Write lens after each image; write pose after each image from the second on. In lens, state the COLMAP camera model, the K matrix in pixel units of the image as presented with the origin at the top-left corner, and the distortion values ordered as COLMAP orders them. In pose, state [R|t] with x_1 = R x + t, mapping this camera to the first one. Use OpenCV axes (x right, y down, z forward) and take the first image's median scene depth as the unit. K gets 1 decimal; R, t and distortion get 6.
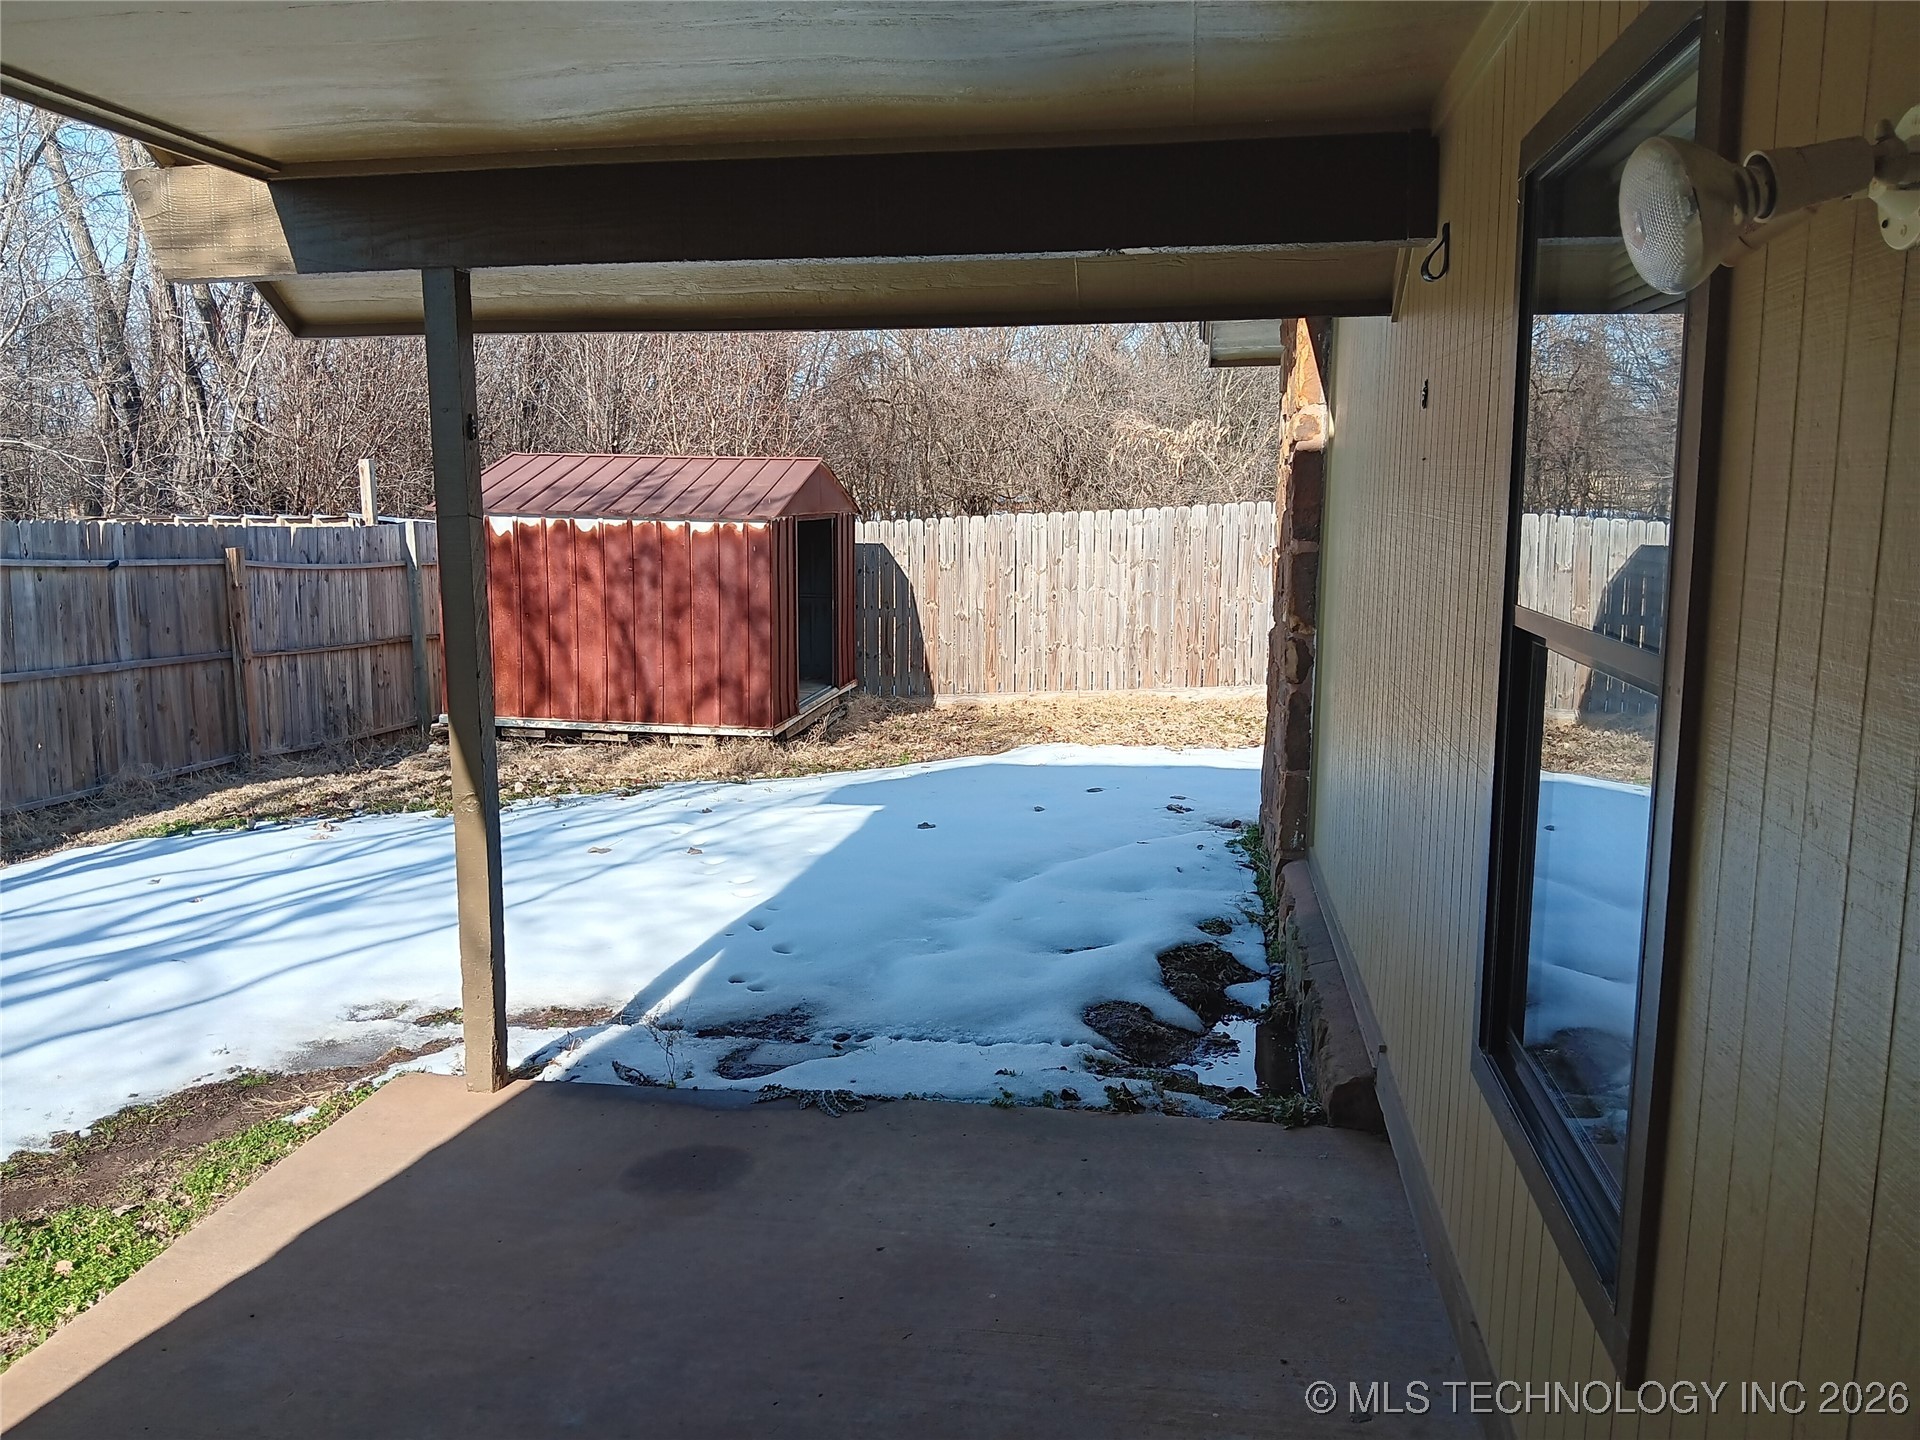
lens RADIAL K [[1489.8, 0, 959.8], [0, 1489.8, 719.6], [0, 0, 1]] dist [-0.005644, -0.043212]
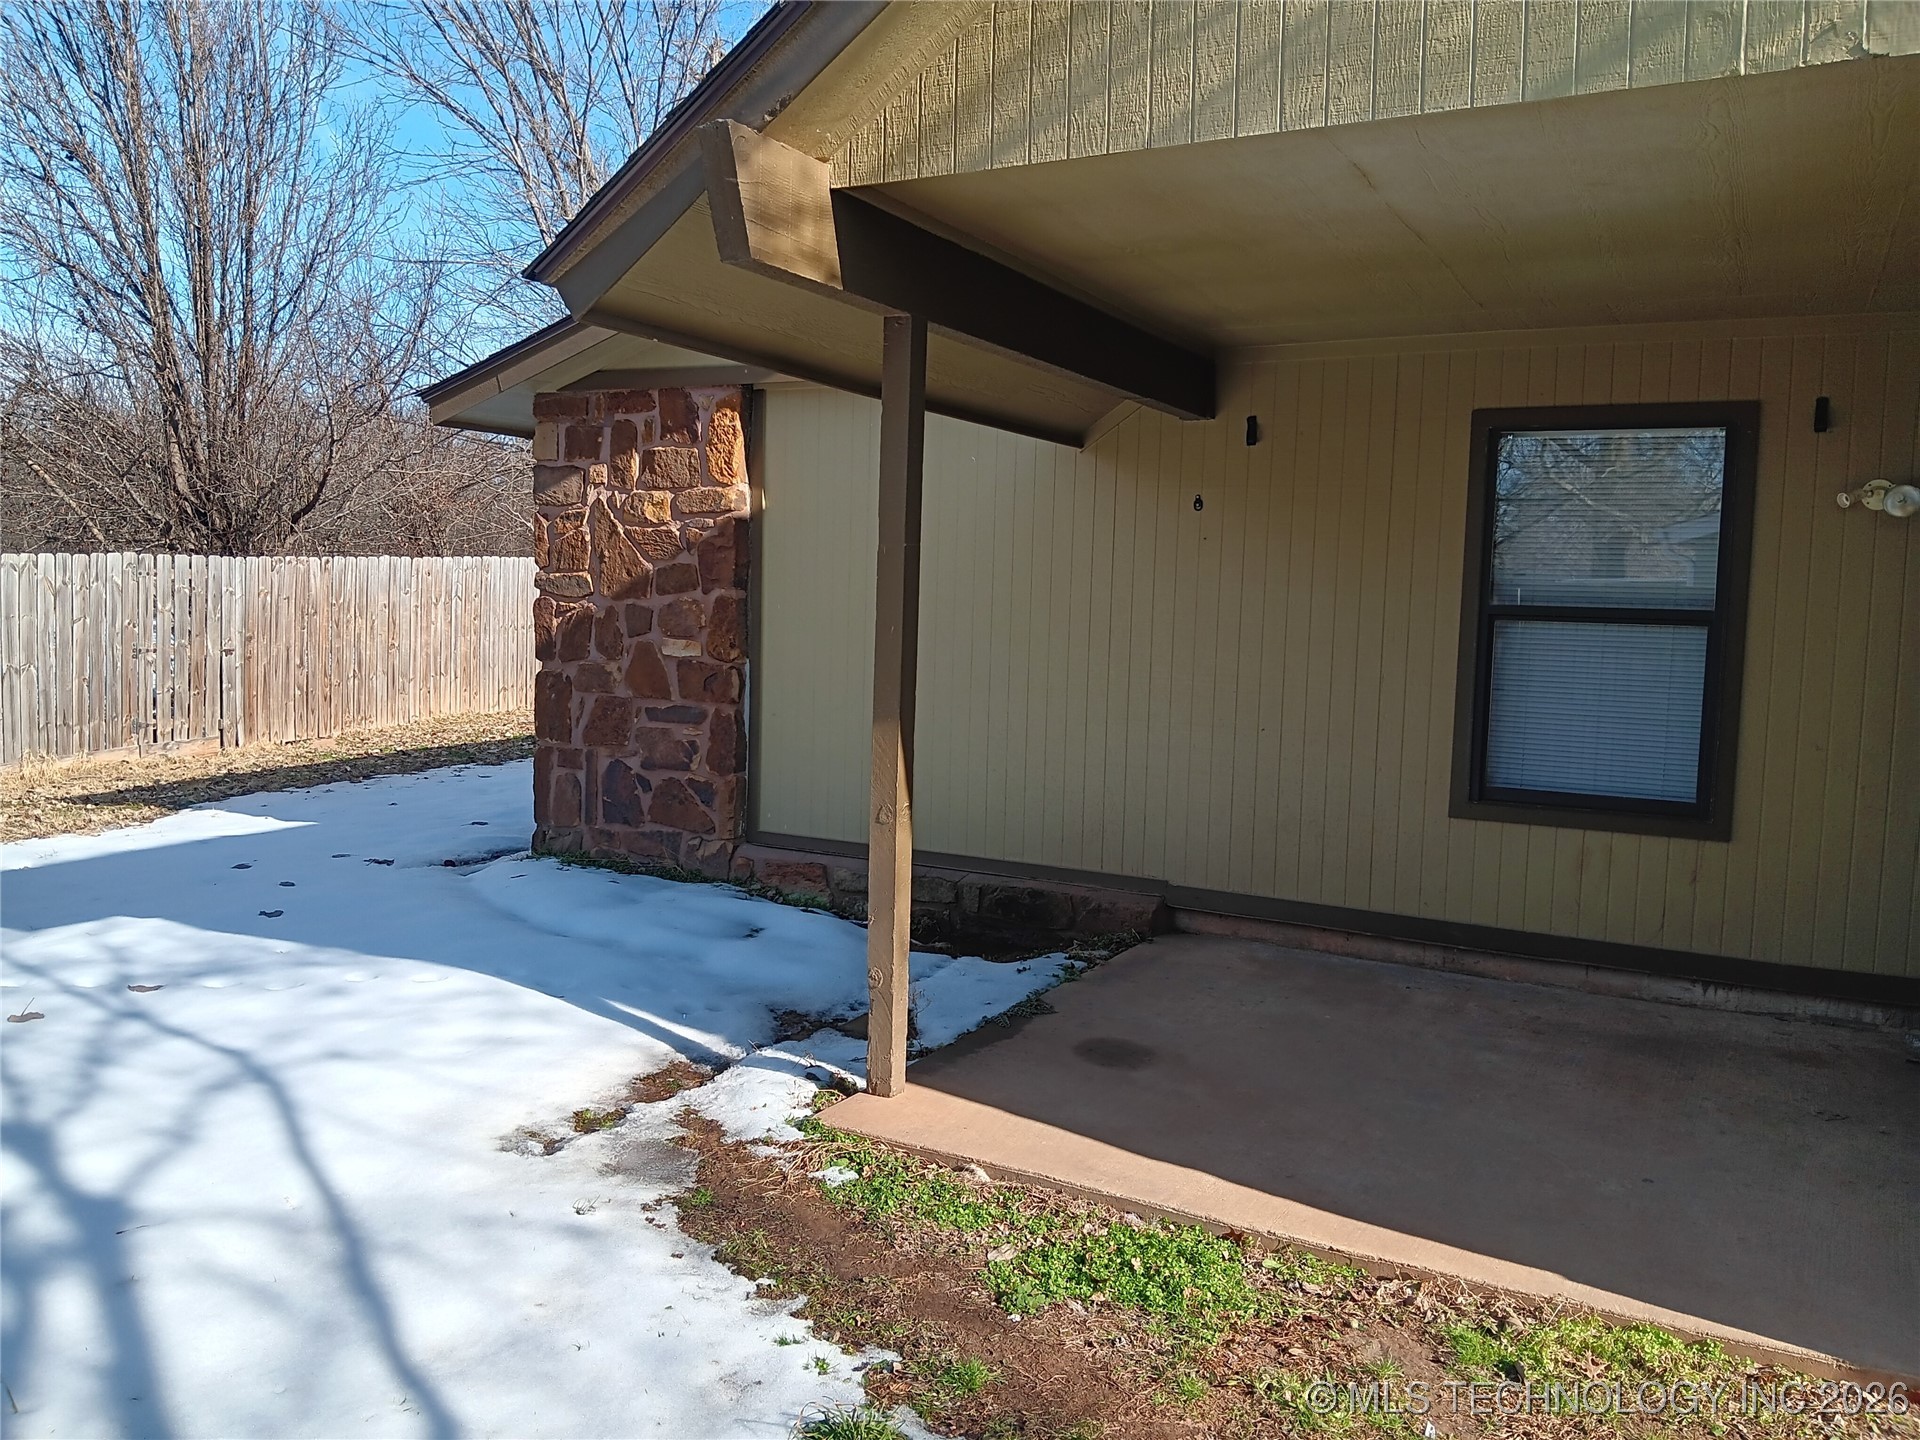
lens RADIAL K [[1489.8, 0, 963.0], [0, 1489.8, 716.1], [0, 0, 1]] dist [-0.005644, -0.043212]
pose [[0.328316, -0.054008, 0.943023, -1.076600], [0.119243, 0.992747, 0.015341, -0.014330], [-0.937011, 0.107412, 0.332374, 0.508501]]
